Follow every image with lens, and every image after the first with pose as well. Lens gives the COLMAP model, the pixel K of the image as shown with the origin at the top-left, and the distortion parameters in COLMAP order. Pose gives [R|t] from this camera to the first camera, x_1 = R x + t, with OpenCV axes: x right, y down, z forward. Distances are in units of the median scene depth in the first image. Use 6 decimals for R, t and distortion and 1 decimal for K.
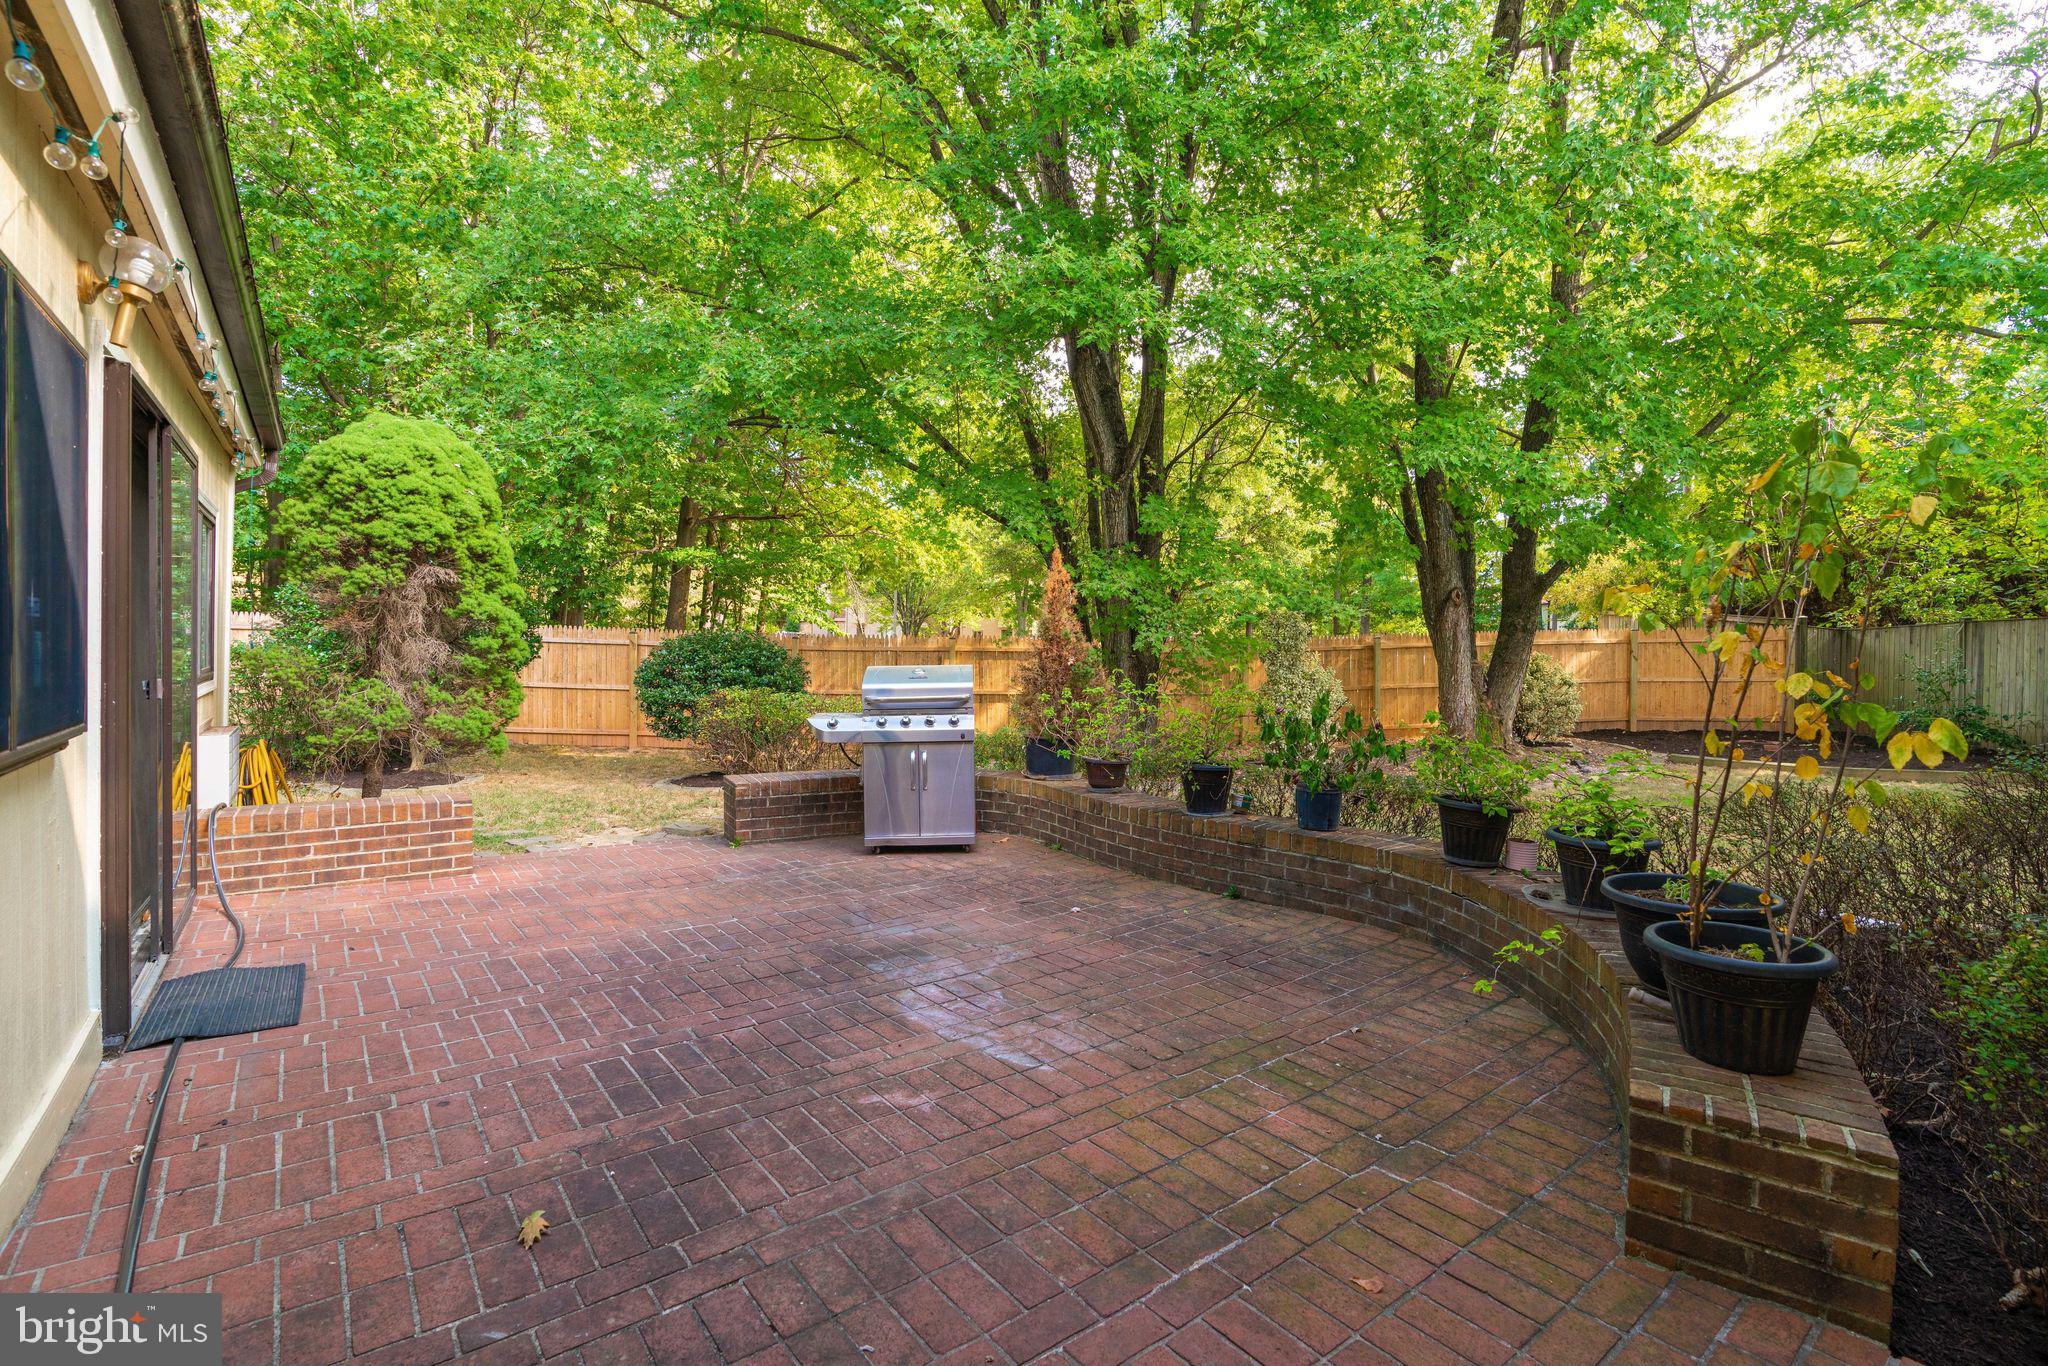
lens RADIAL K [[917.4, 0, 1022.6], [0, 917.4, 670.7], [0, 0, 1]] dist [-0.015161, 0.006517]
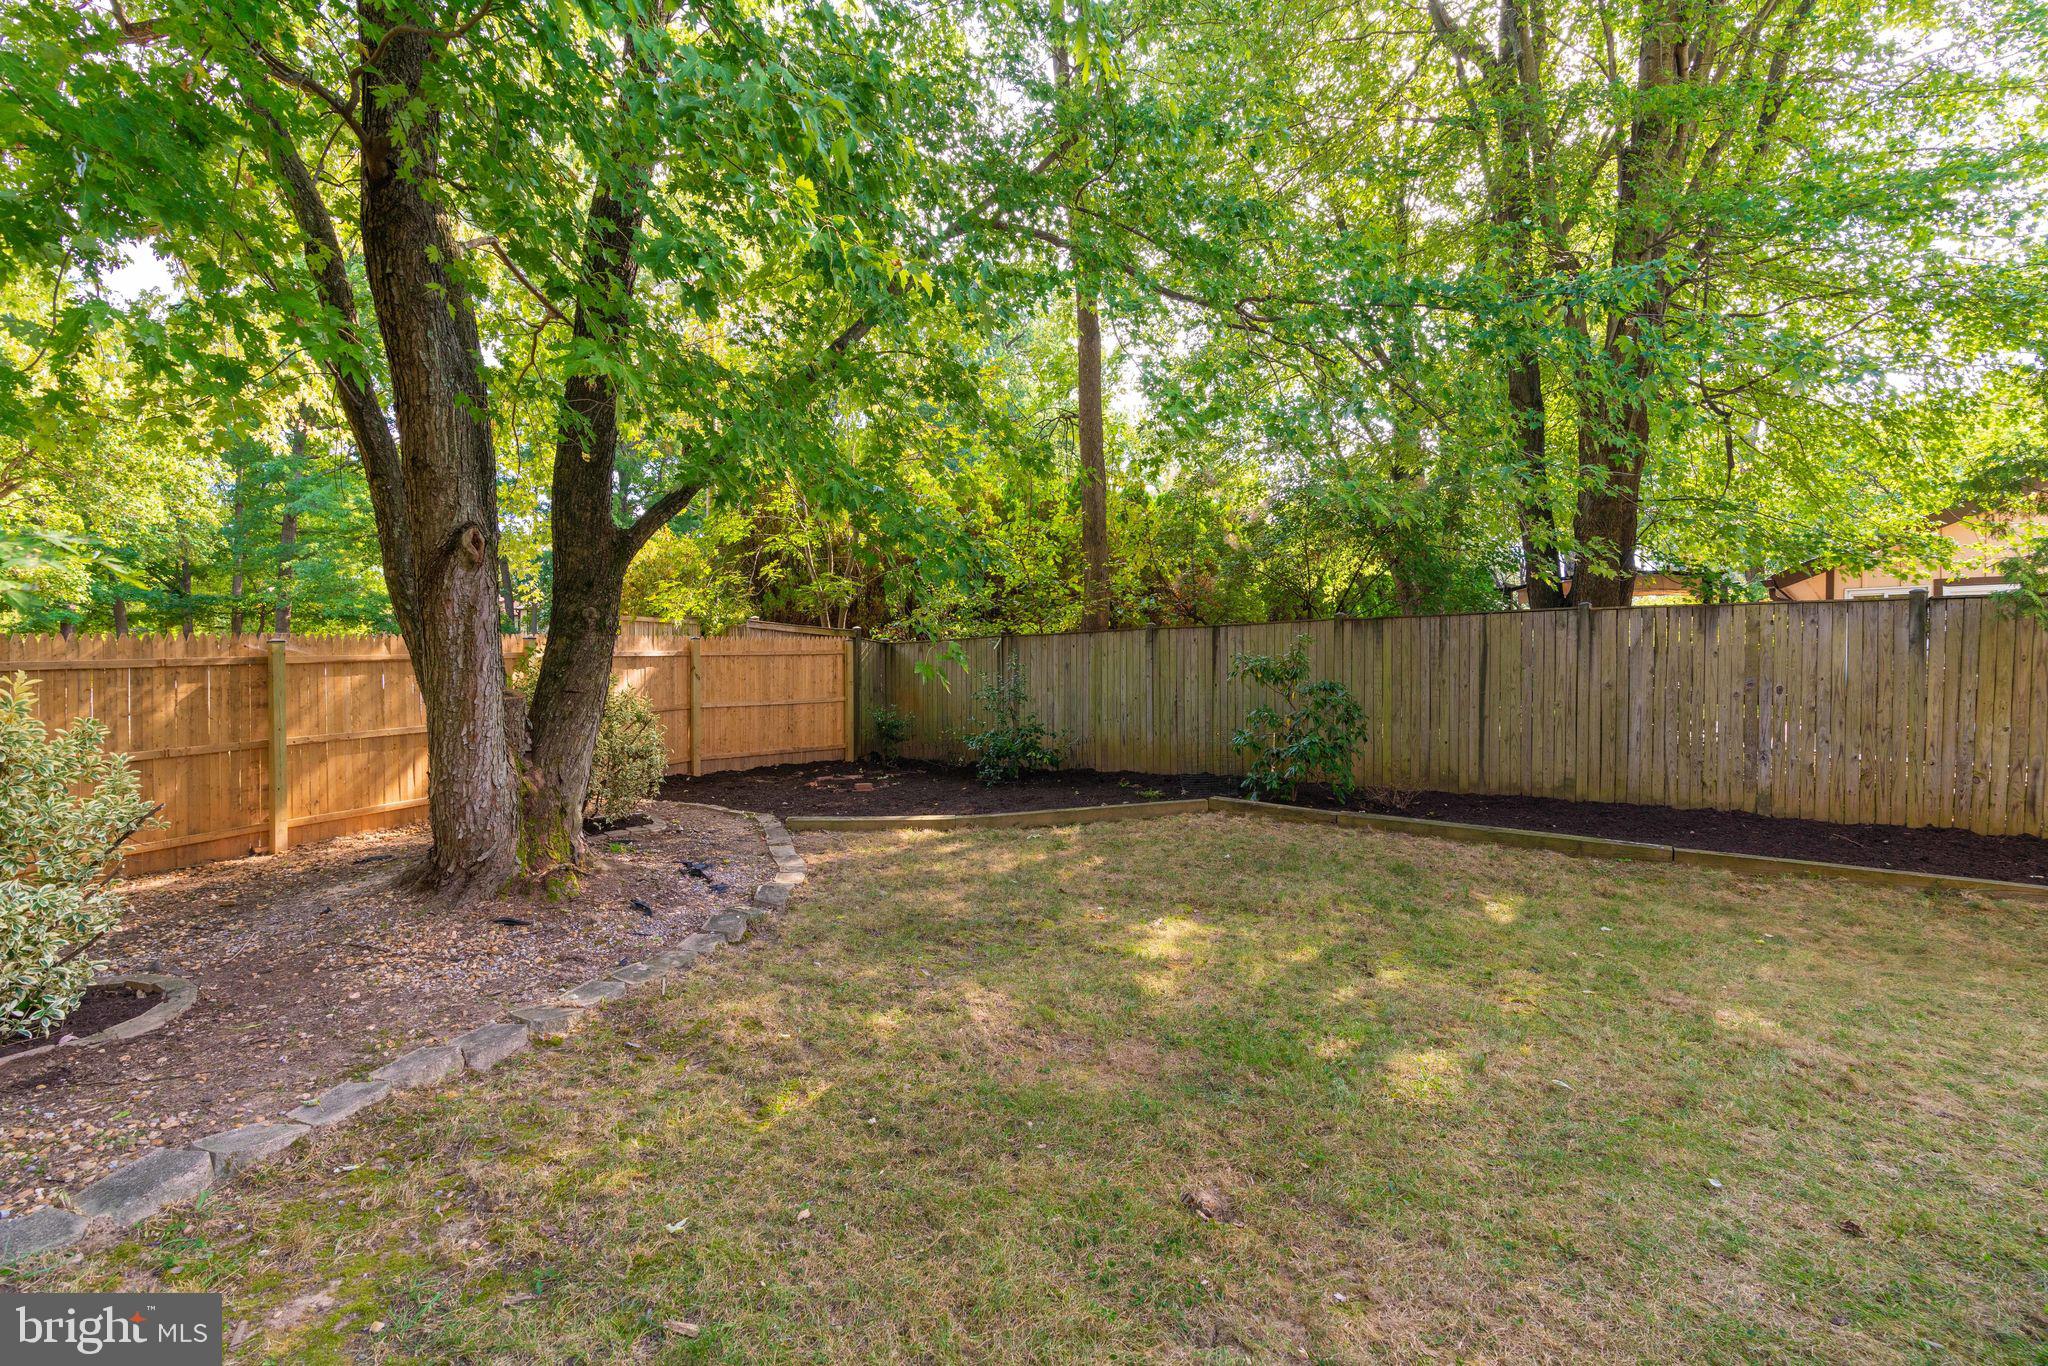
lens RADIAL K [[917.4, 0, 1022.6], [0, 917.4, 670.7], [0, 0, 1]] dist [-0.015161, 0.006517]
pose [[0.511101, -0.004094, 0.859511, 0.172922], [0.019076, 0.999796, -0.006581, -0.009478], [-0.859309, 0.019759, 0.511075, 0.408687]]
